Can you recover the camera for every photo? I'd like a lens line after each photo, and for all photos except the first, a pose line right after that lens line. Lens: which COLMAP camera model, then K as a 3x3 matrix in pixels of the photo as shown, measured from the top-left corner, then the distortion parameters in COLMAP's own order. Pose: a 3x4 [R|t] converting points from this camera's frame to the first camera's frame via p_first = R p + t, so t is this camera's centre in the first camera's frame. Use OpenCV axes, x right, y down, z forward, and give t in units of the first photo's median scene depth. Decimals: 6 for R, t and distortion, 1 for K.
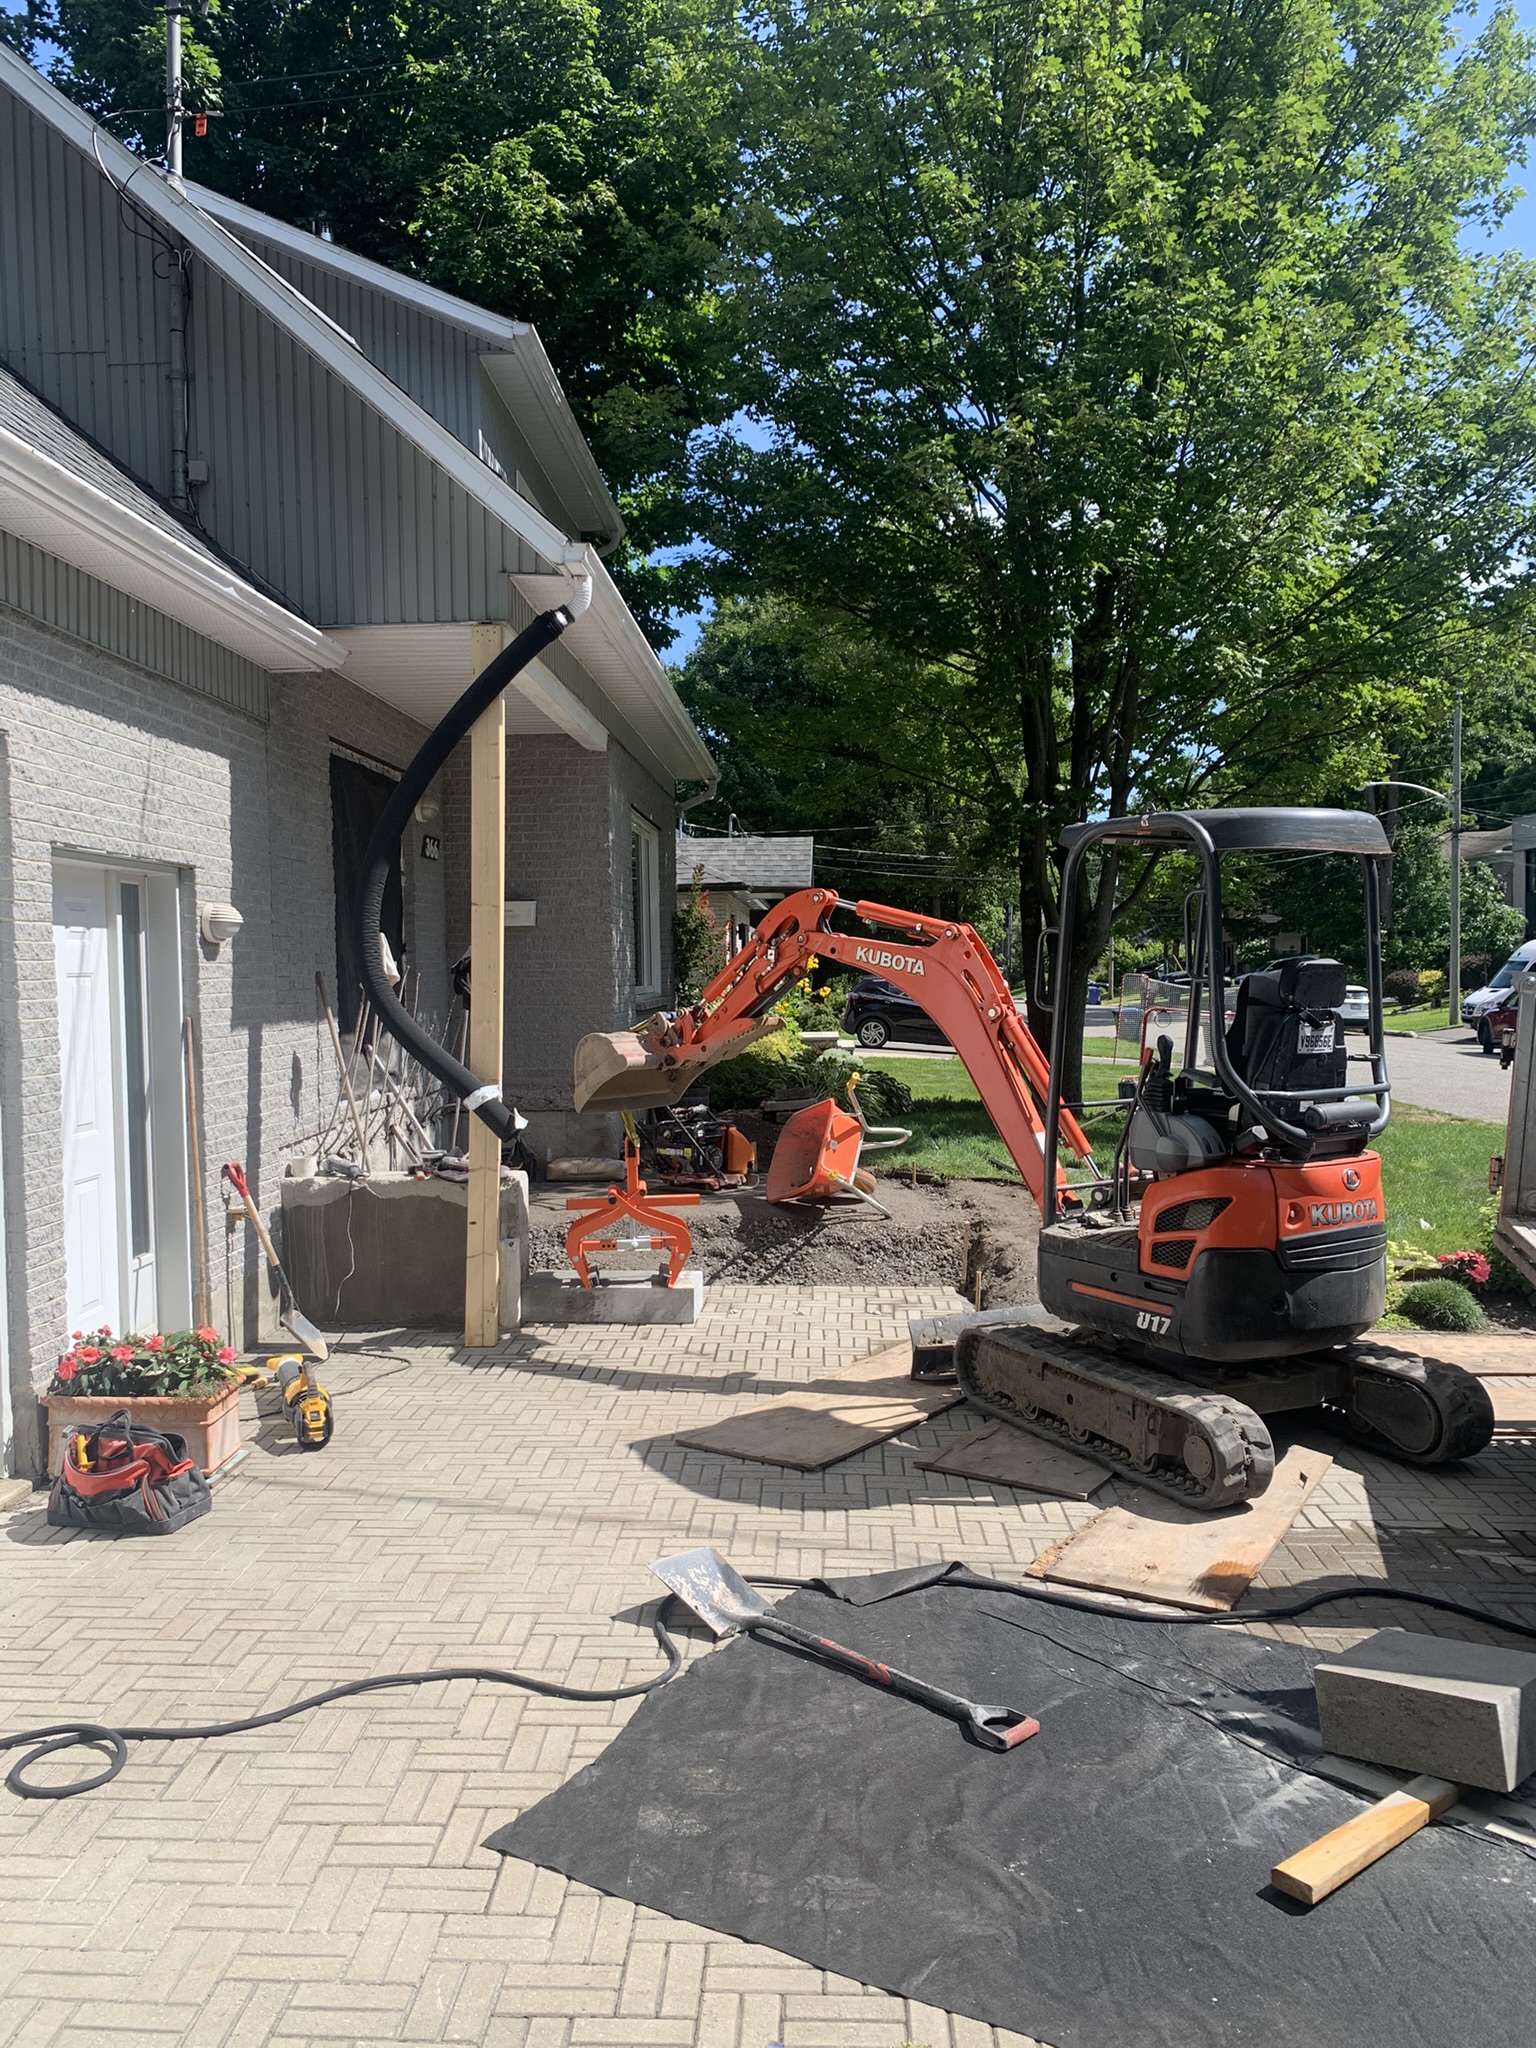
lens RADIAL K [[1540.3, 0, 768.0], [0, 1540.3, 1024.0], [0, 0, 1]] dist [0.064014, -0.120143]
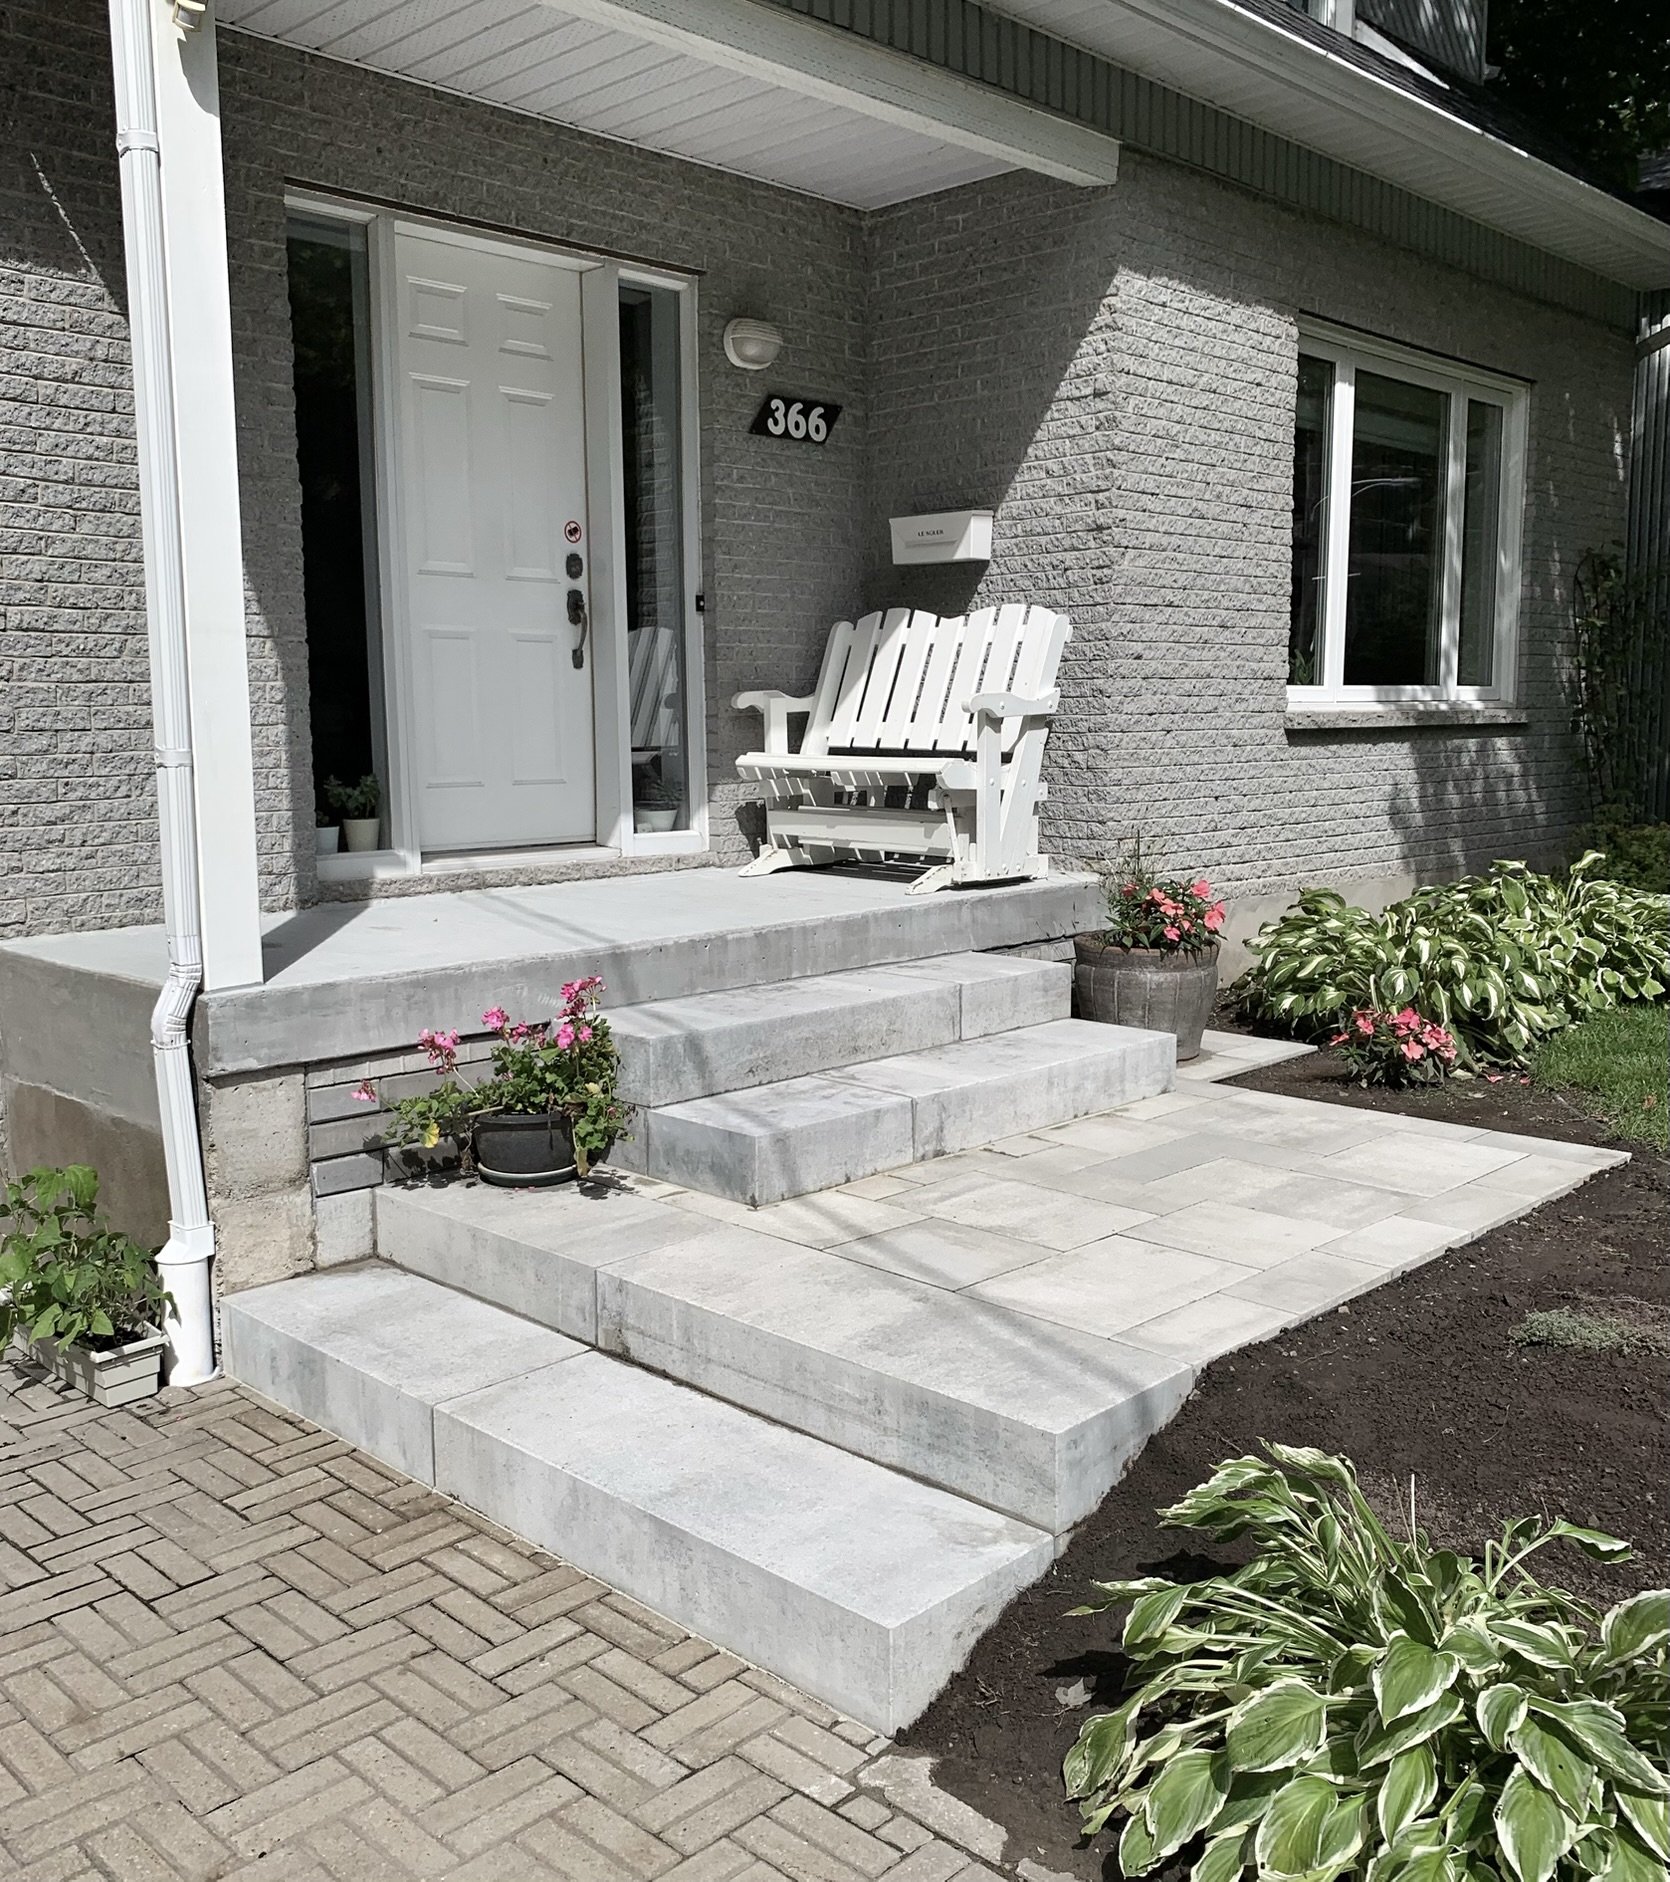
lens RADIAL K [[1752.6, 0, 803.9], [0, 1752.6, 982.5], [0, 0, 1]] dist [0.017257, 0.004099]
pose [[0.736928, 0.116147, -0.665918, 0.168022], [-0.029327, 0.989694, 0.140164, -0.002321], [0.675335, -0.083762, 0.732739, 0.395500]]
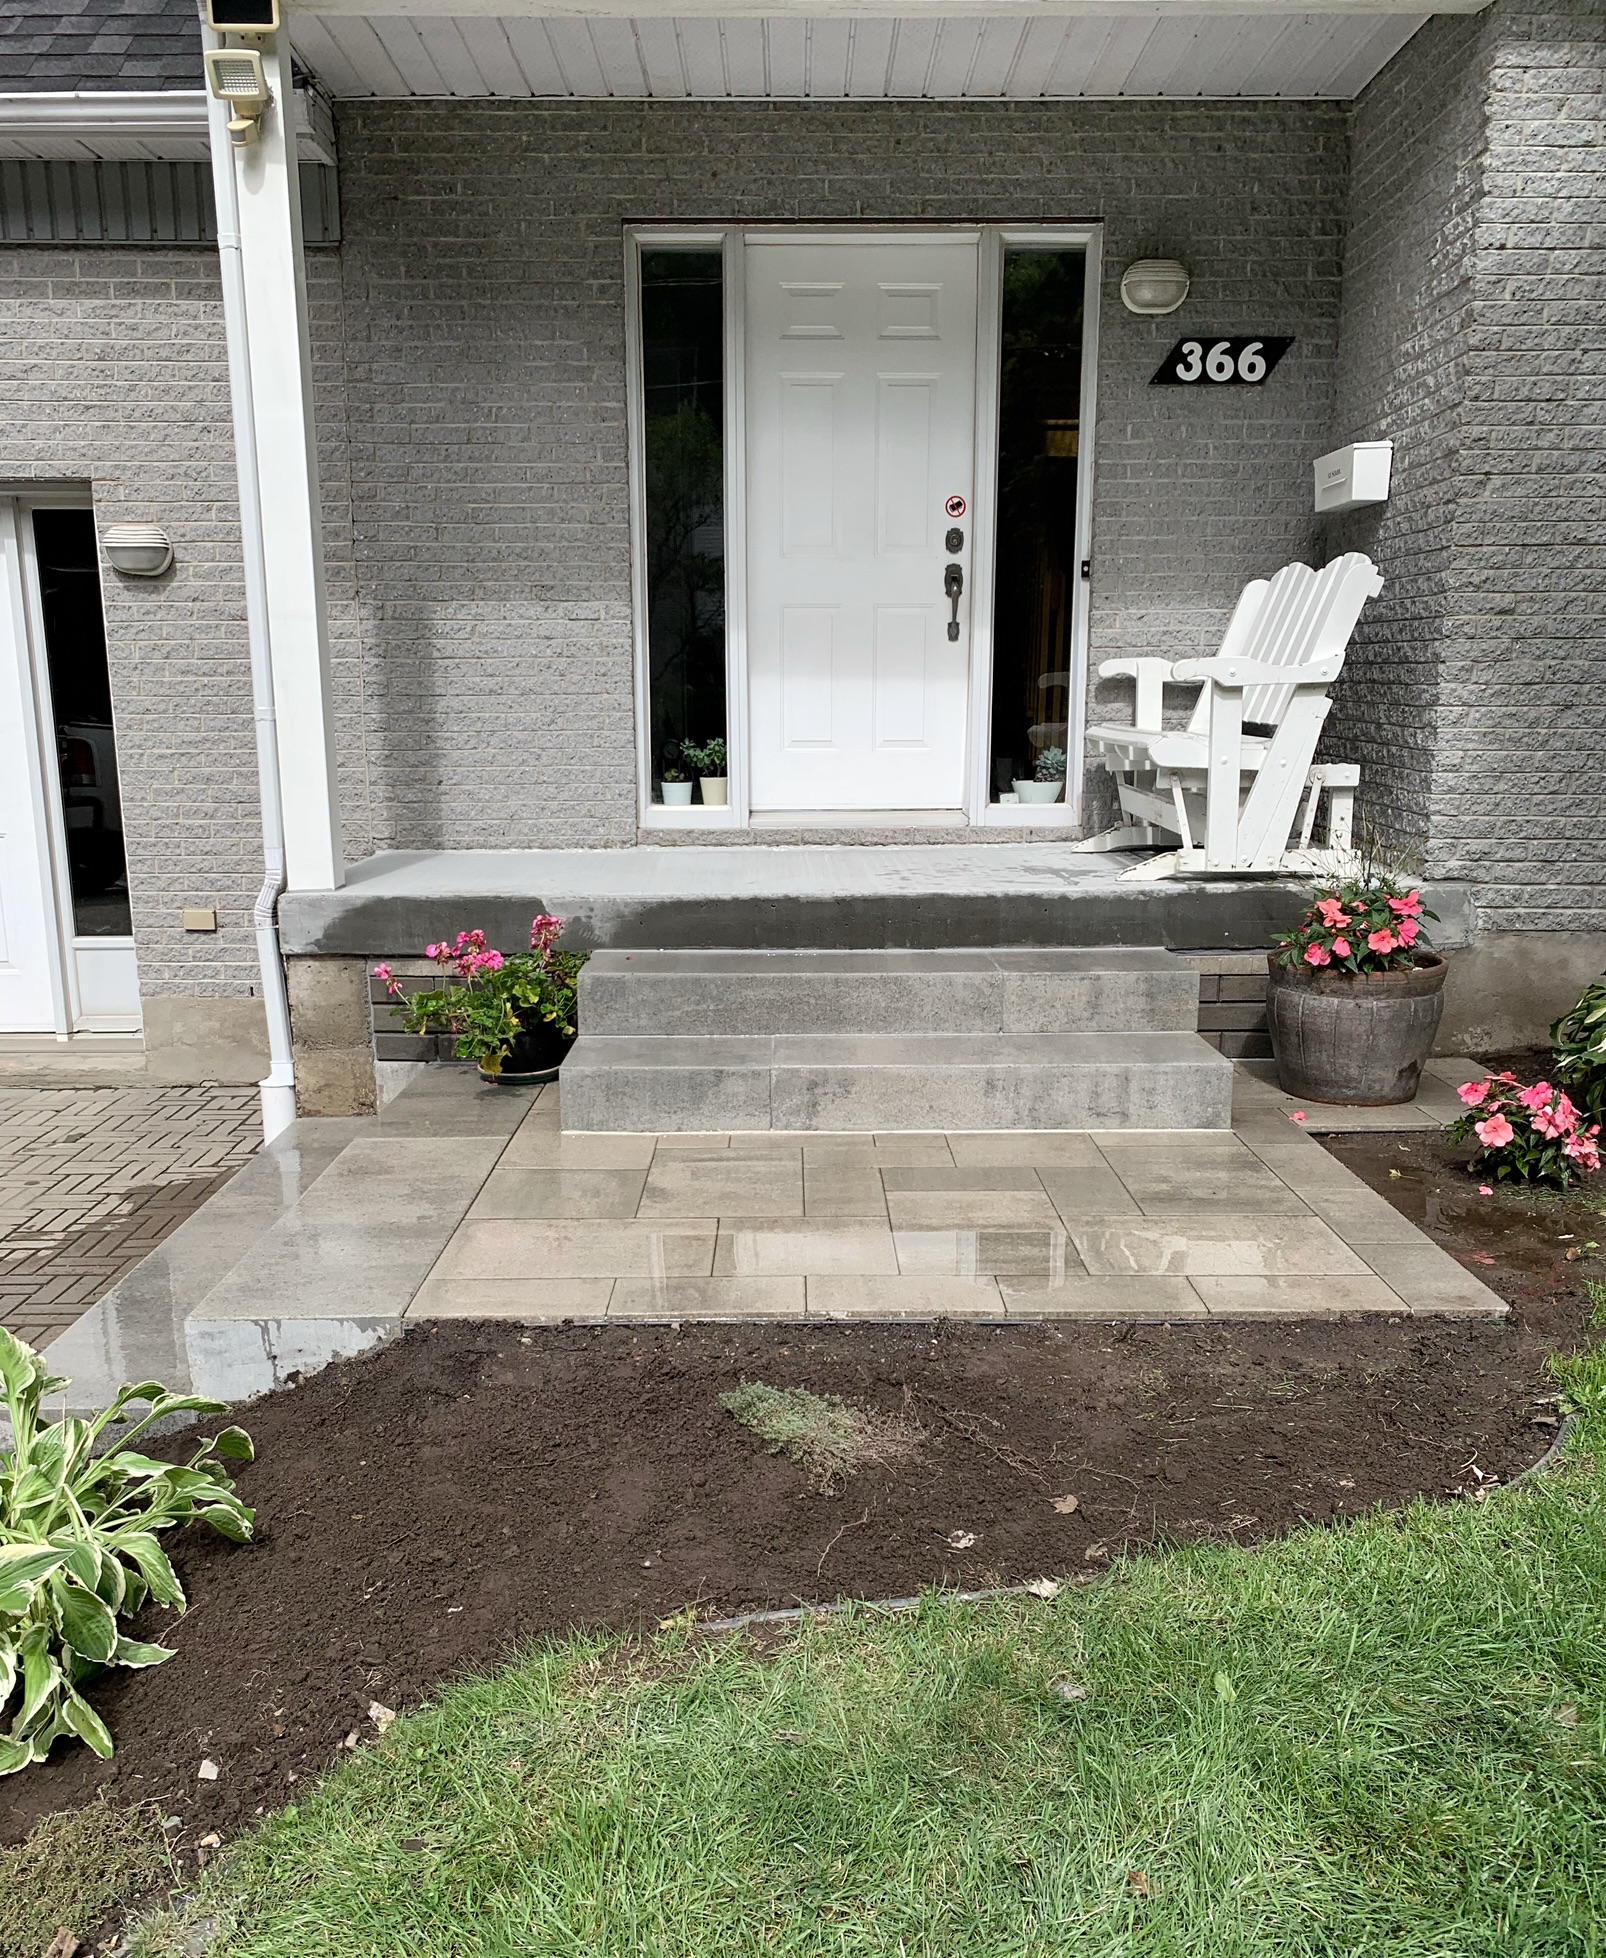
lens RADIAL K [[1604.1, 0, 804.9], [0, 1604.1, 1075.4], [0, 0, 1]] dist [0.056076, -0.066568]
pose [[0.051687, 0.243743, -0.968462, 0.261493], [-0.033374, 0.969638, 0.242258, -0.007870], [0.998106, 0.019800, 0.058252, 0.628443]]
